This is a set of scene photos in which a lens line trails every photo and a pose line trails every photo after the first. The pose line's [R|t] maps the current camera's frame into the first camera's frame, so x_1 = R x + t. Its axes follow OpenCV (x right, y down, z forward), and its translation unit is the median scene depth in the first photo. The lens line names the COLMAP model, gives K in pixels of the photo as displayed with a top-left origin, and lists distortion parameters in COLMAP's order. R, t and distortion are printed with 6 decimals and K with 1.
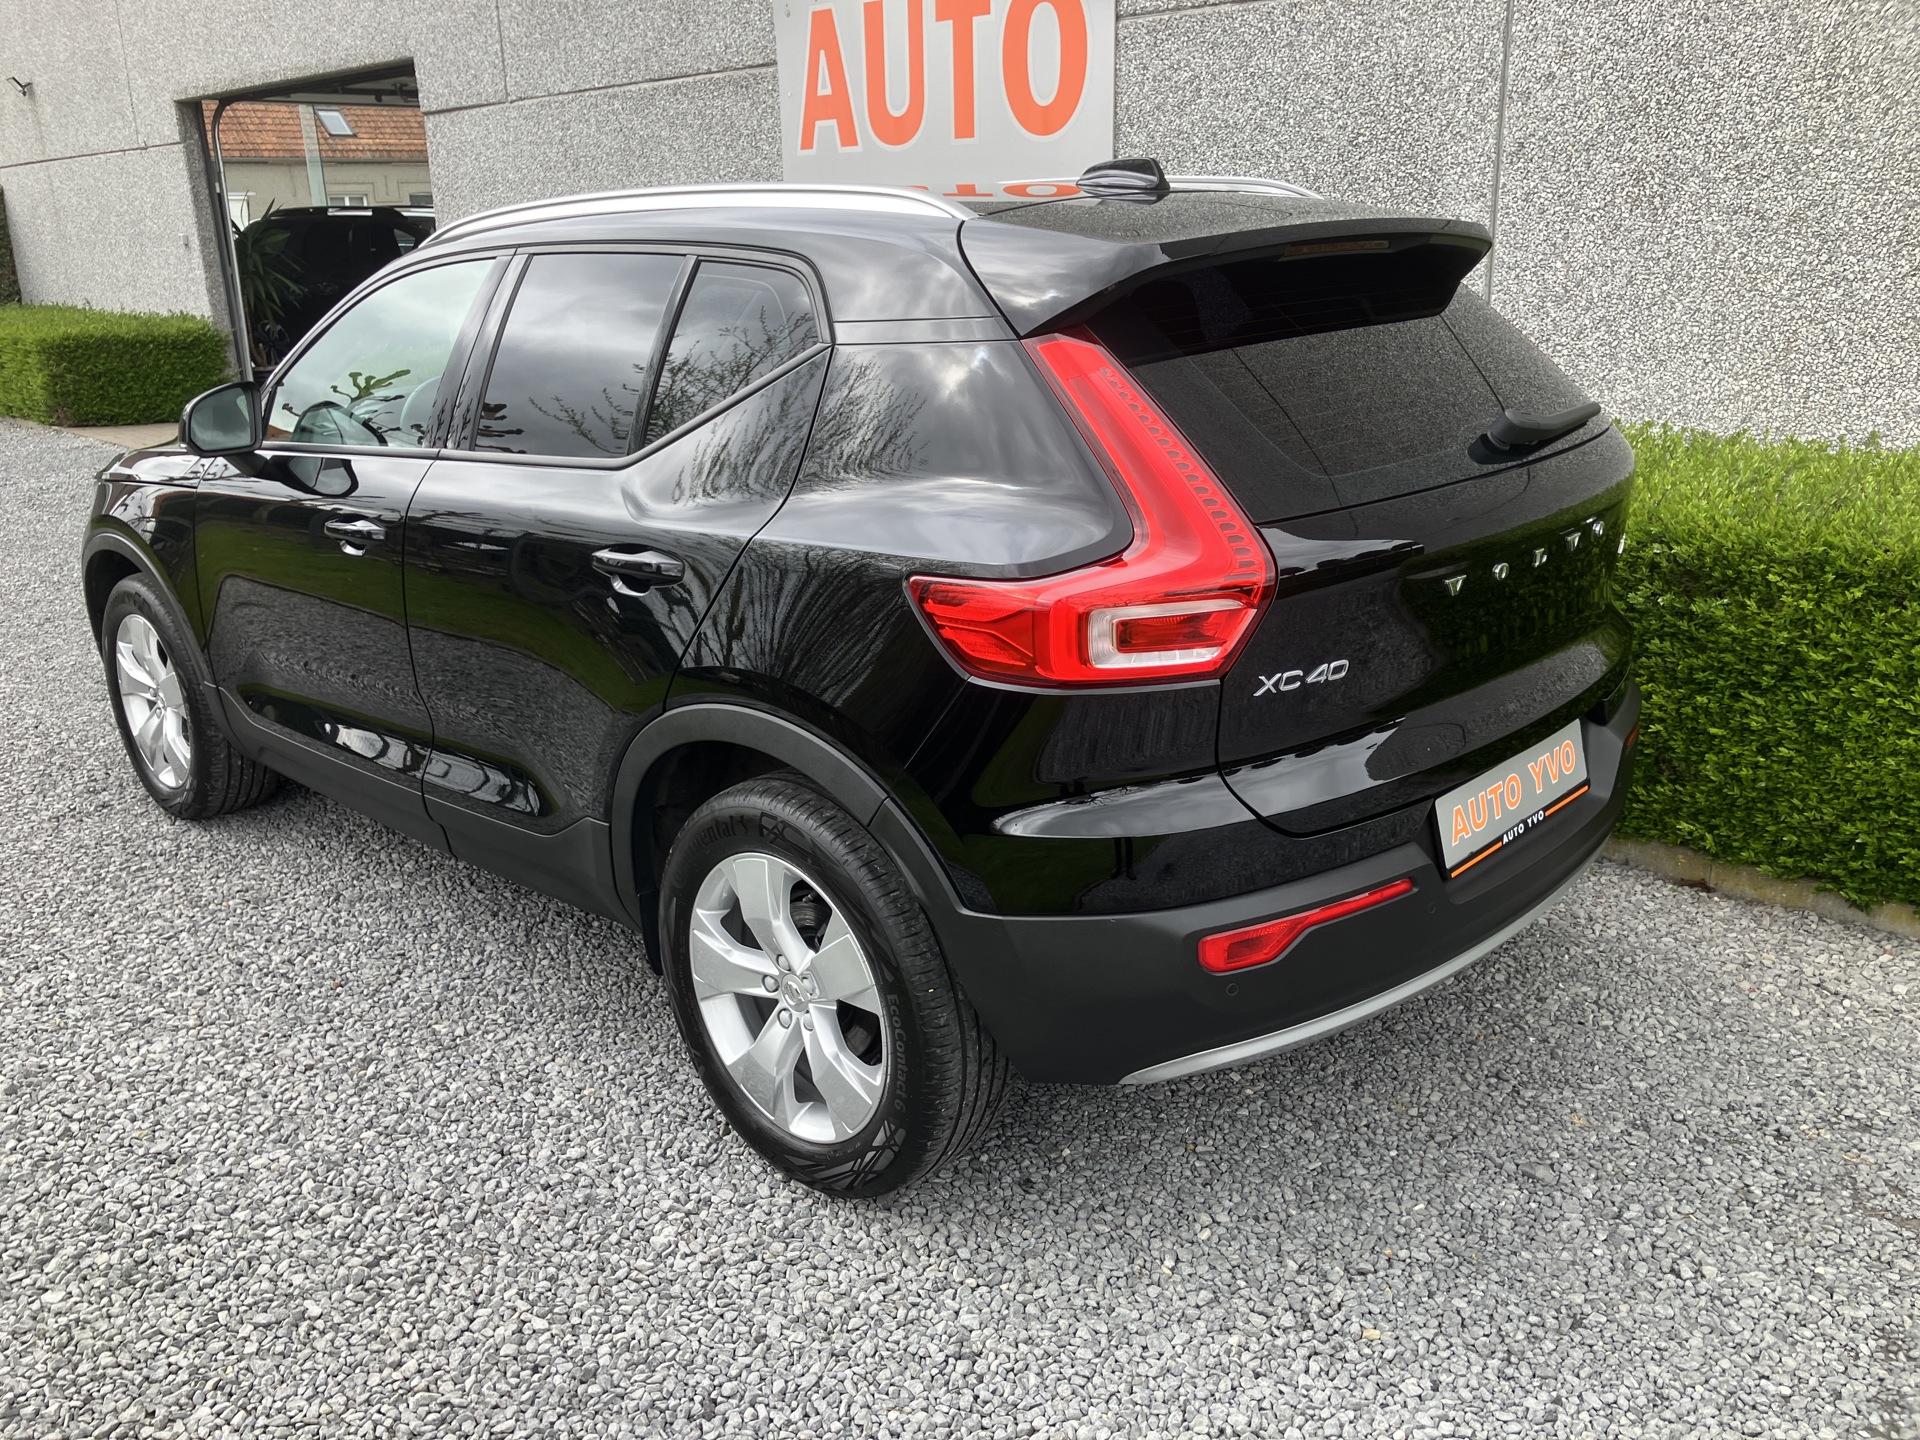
lens RADIAL K [[1597.2, 0, 960.8], [0, 1597.2, 673.4], [0, 0, 1]] dist [0.042583, -0.052438]
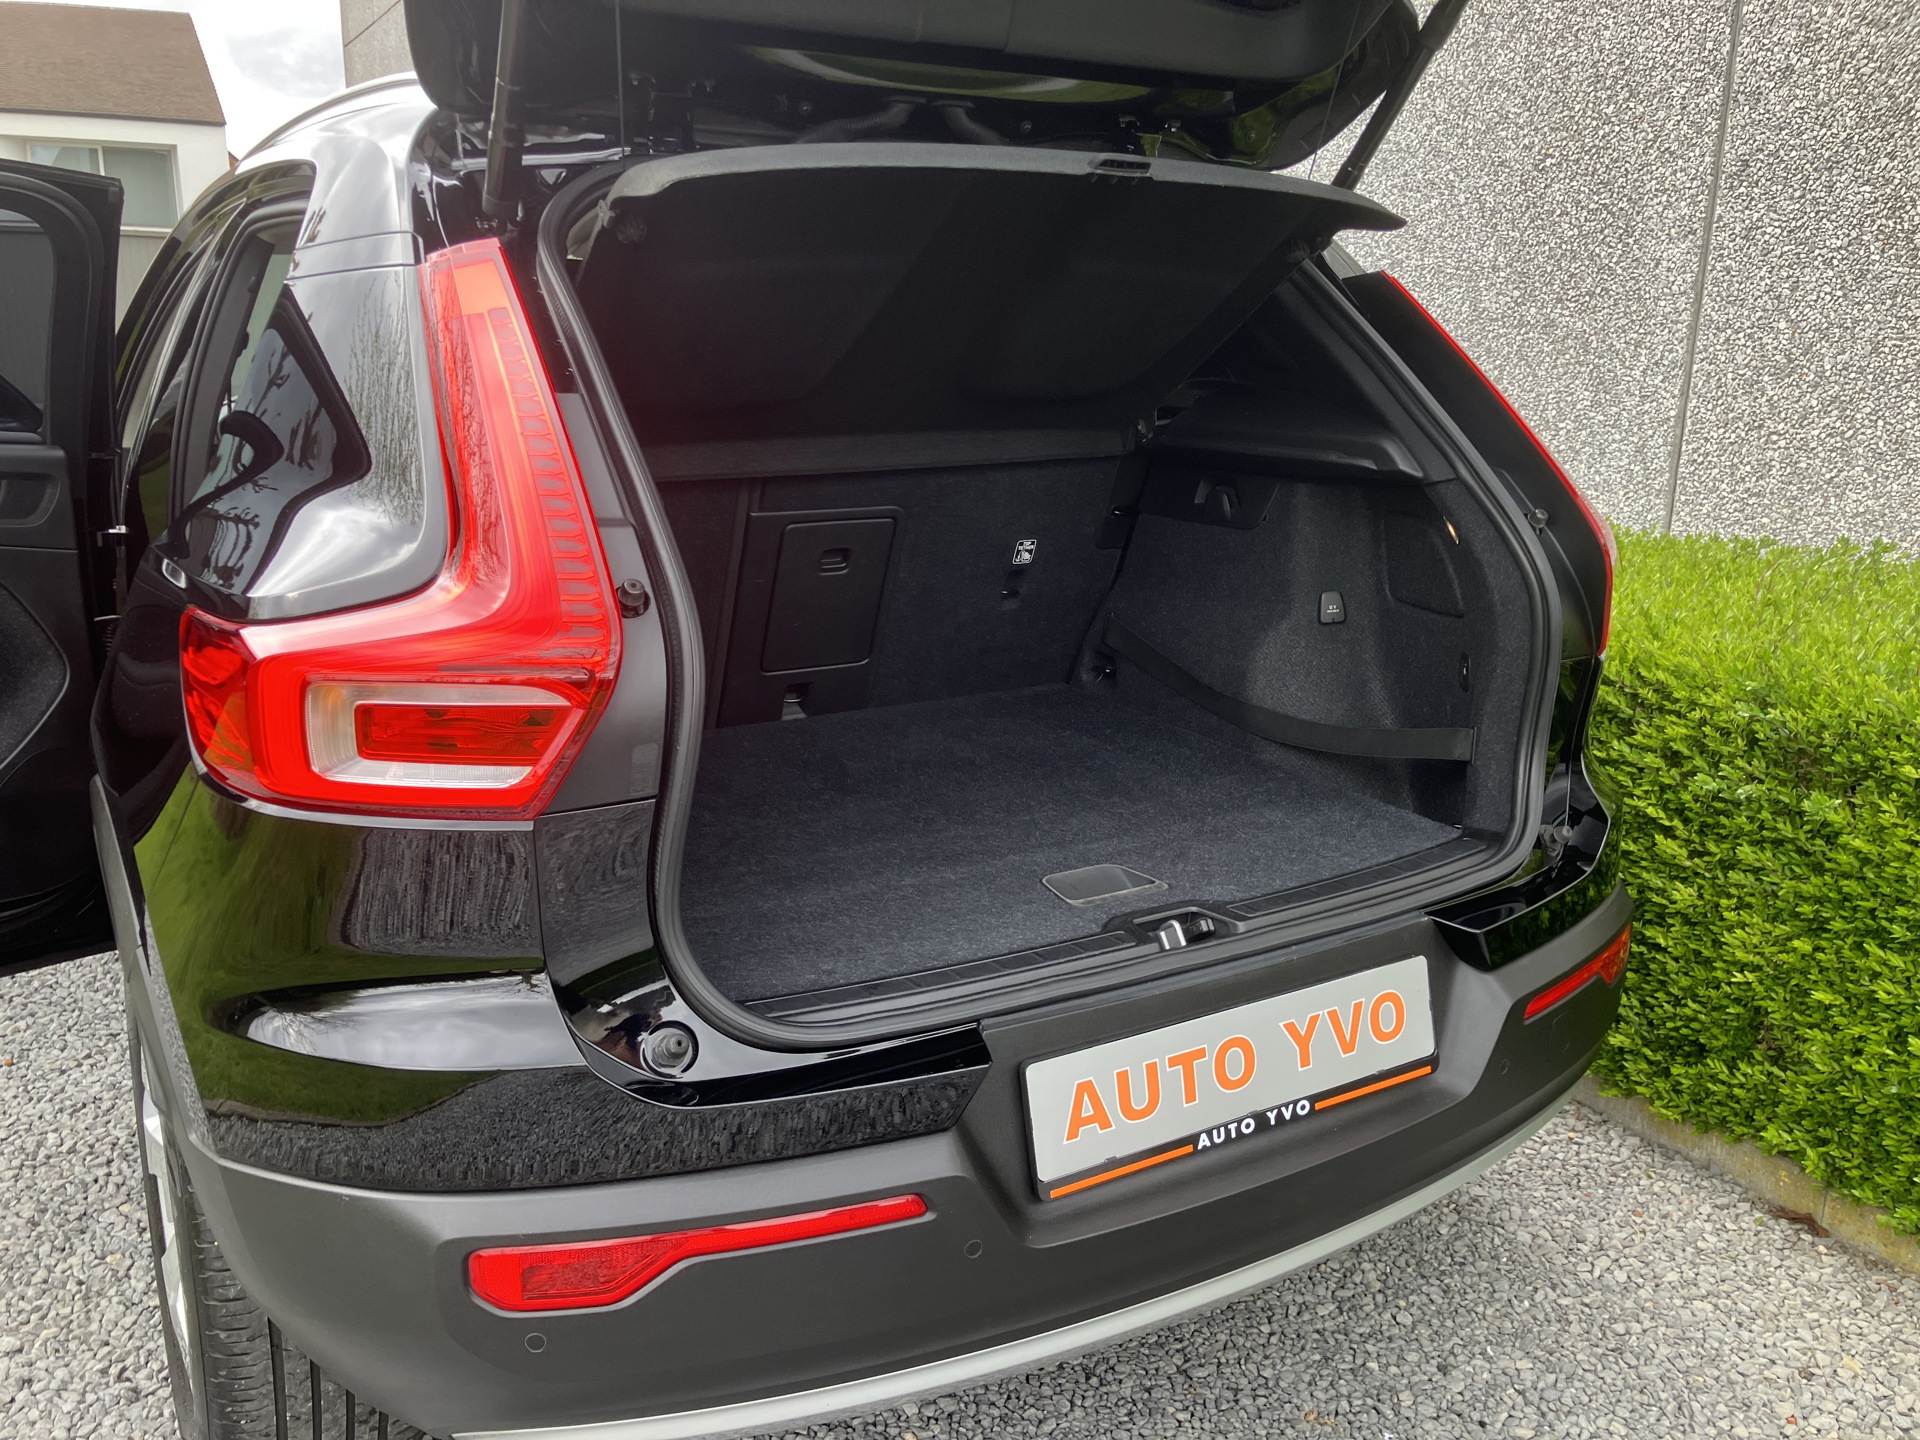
lens RADIAL K [[1597.2, 0, 971.1], [0, 1597.2, 720.9], [0, 0, 1]] dist [0.042583, -0.052438]
pose [[0.966821, 0.103701, -0.233461, 0.304326], [-0.111318, 0.993590, -0.019657, -0.026732], [0.229926, 0.044993, 0.972168, 0.306554]]
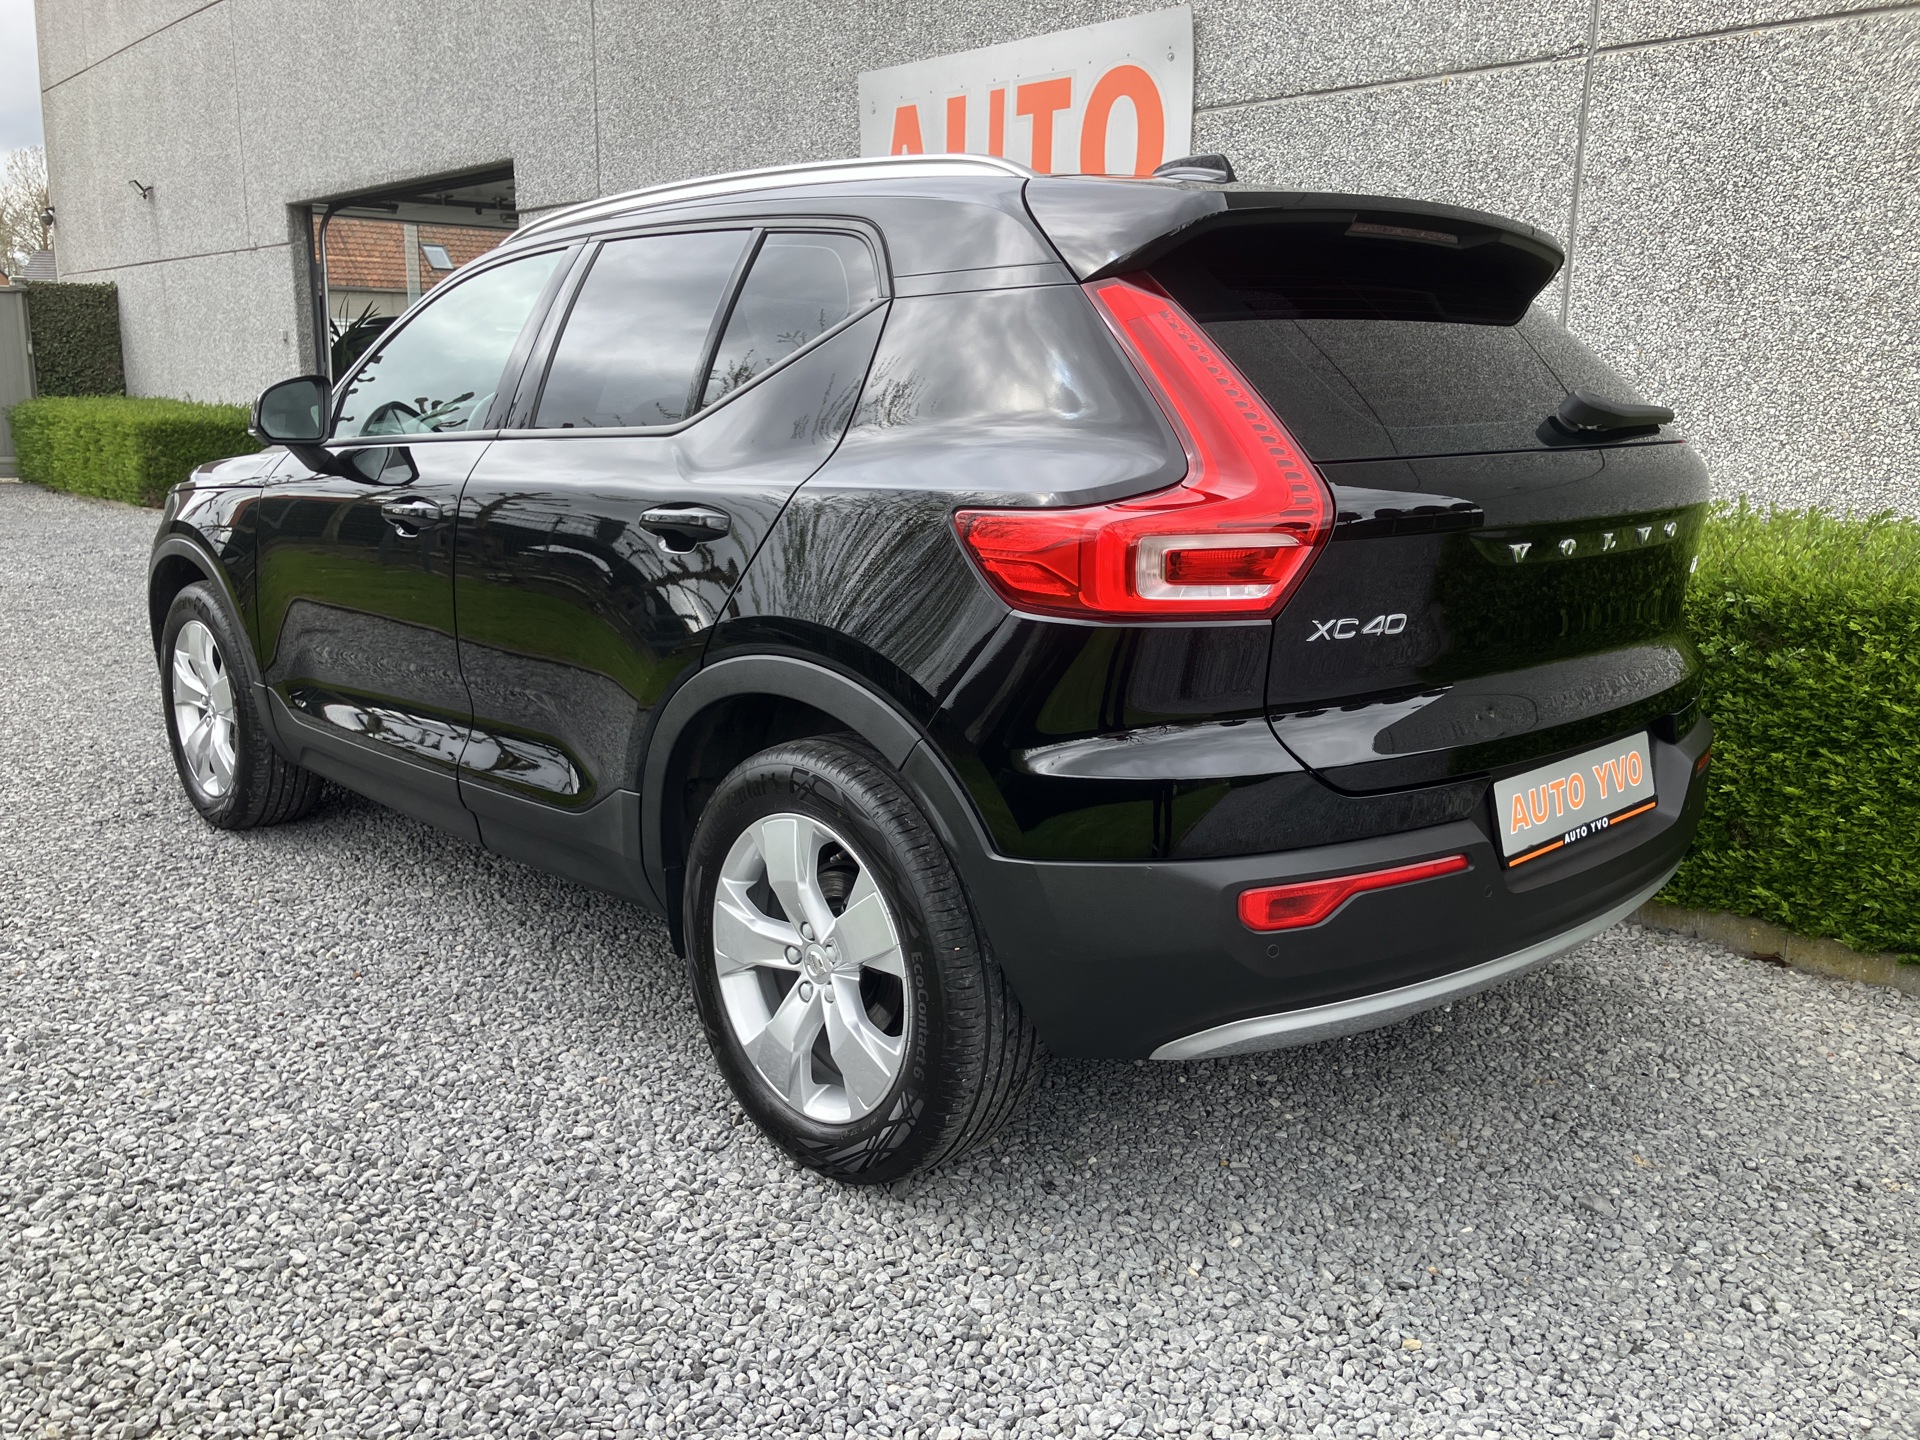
lens RADIAL K [[1597.2, 0, 954.0], [0, 1597.2, 684.3], [0, 0, 1]] dist [0.042583, -0.052438]
pose [[0.998002, 0.047562, -0.041599, 0.008720], [-0.051052, 0.994874, -0.087290, 0.091088], [0.037234, 0.089239, 0.995314, 0.022871]]
